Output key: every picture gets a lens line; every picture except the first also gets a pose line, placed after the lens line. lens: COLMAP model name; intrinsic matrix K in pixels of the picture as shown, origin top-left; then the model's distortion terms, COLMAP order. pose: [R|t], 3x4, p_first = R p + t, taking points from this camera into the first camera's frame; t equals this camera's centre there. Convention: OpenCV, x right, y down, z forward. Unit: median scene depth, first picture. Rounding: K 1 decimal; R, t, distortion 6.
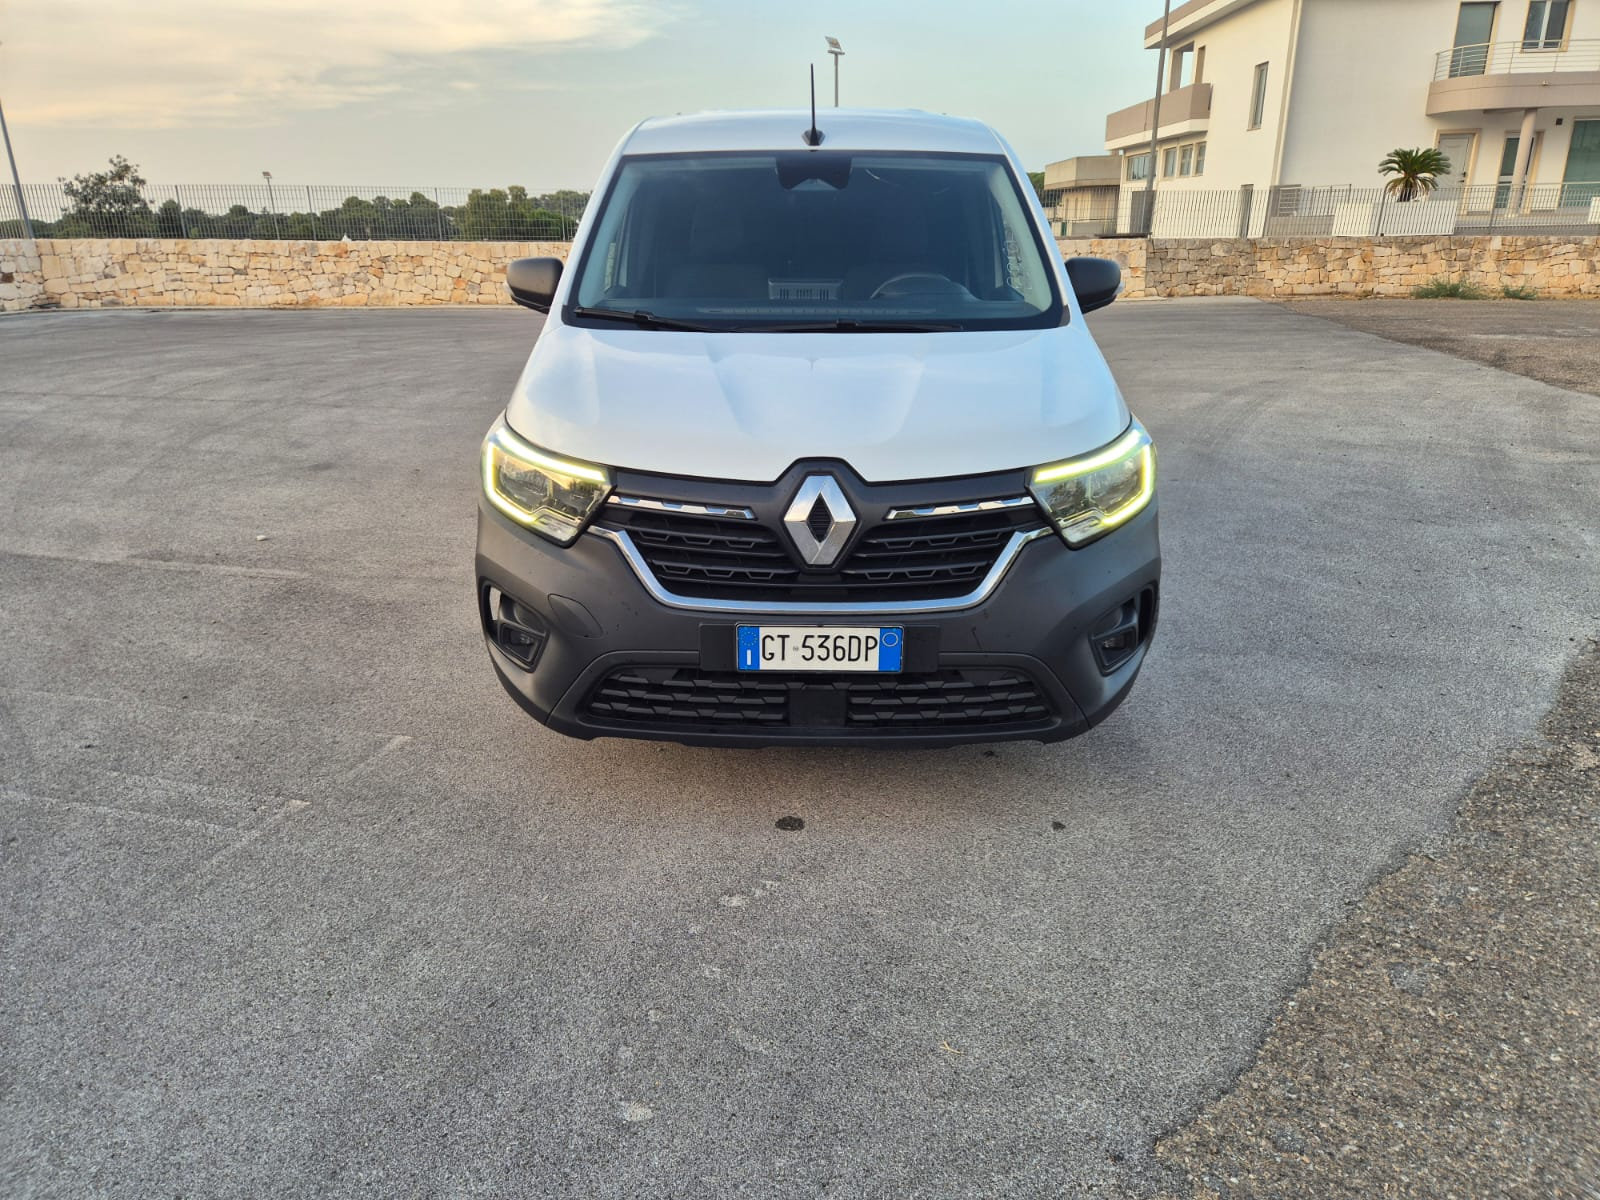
lens RADIAL K [[1059.7, 0, 789.5], [0, 1059.7, 602.0], [0, 0, 1]] dist [0.072775, -0.058168]
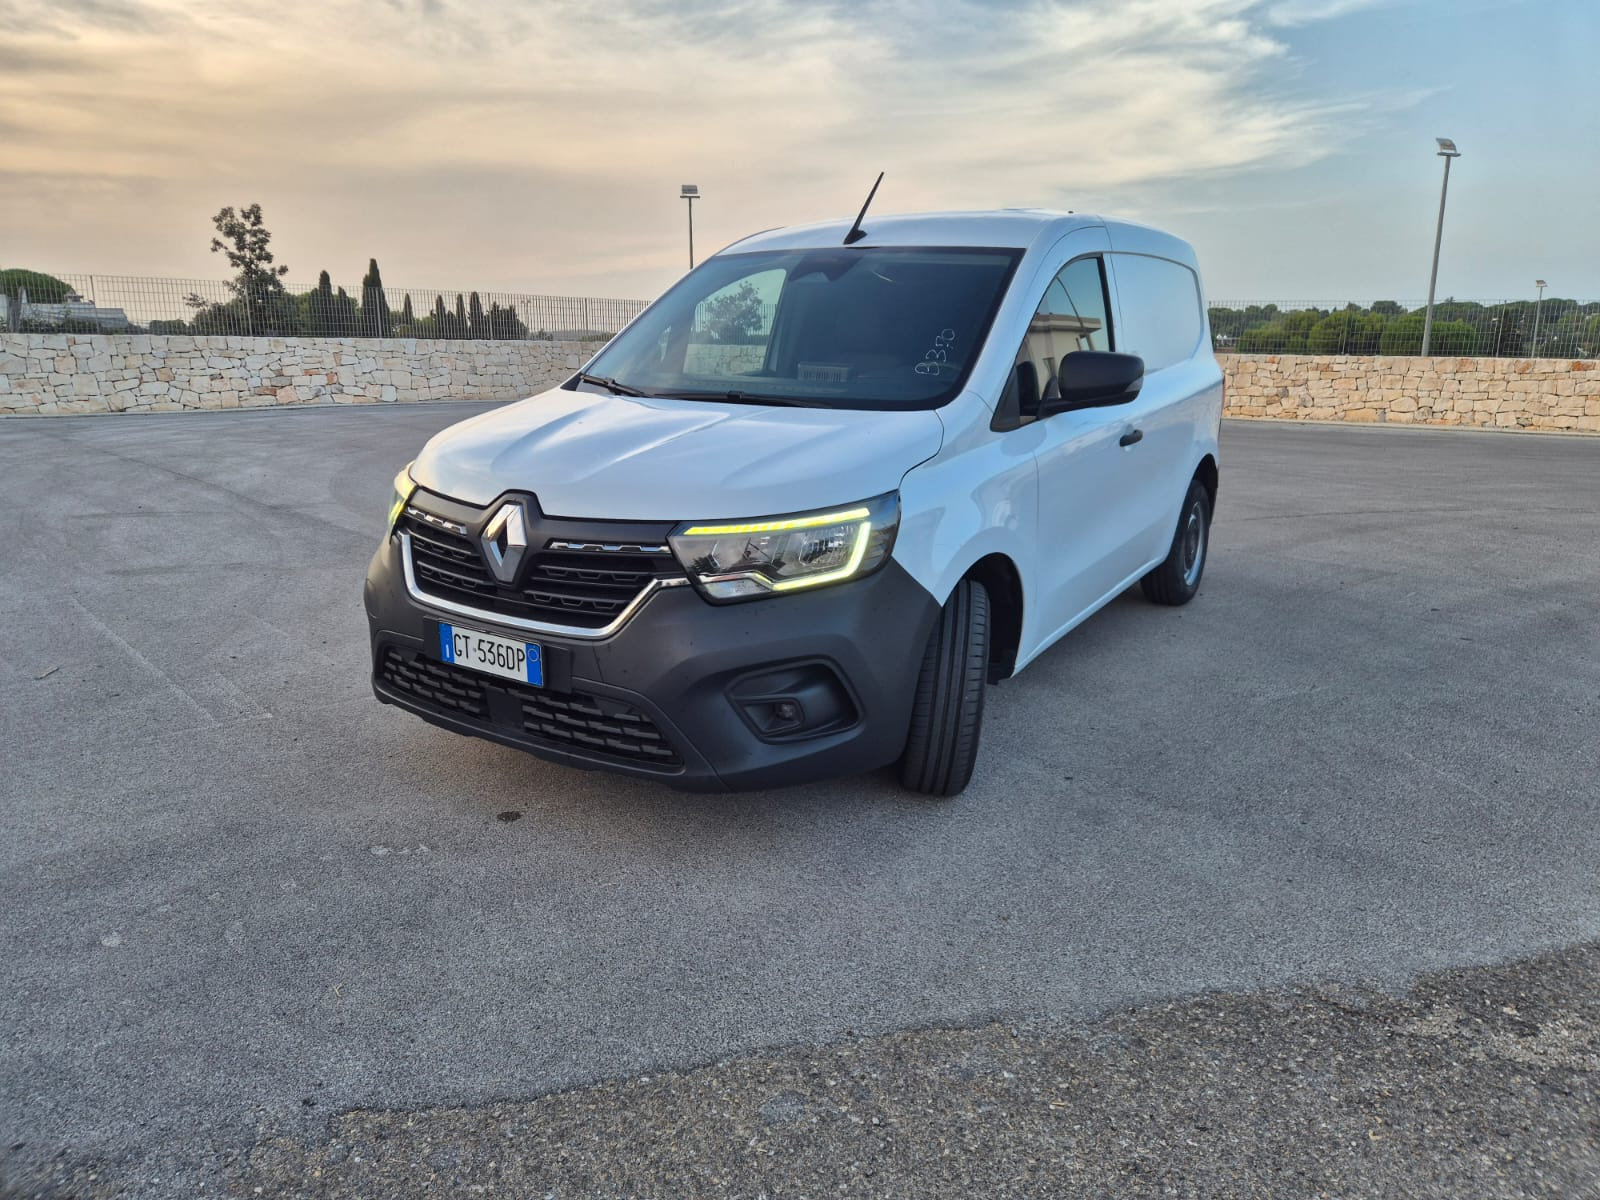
lens RADIAL K [[1059.7, 0, 796.0], [0, 1059.7, 583.7], [0, 0, 1]] dist [0.072775, -0.058168]
pose [[0.852214, 0.136089, -0.505185, 0.876686], [-0.192893, 0.979285, -0.061593, -0.022245], [0.486337, 0.149937, 0.860811, 0.158139]]
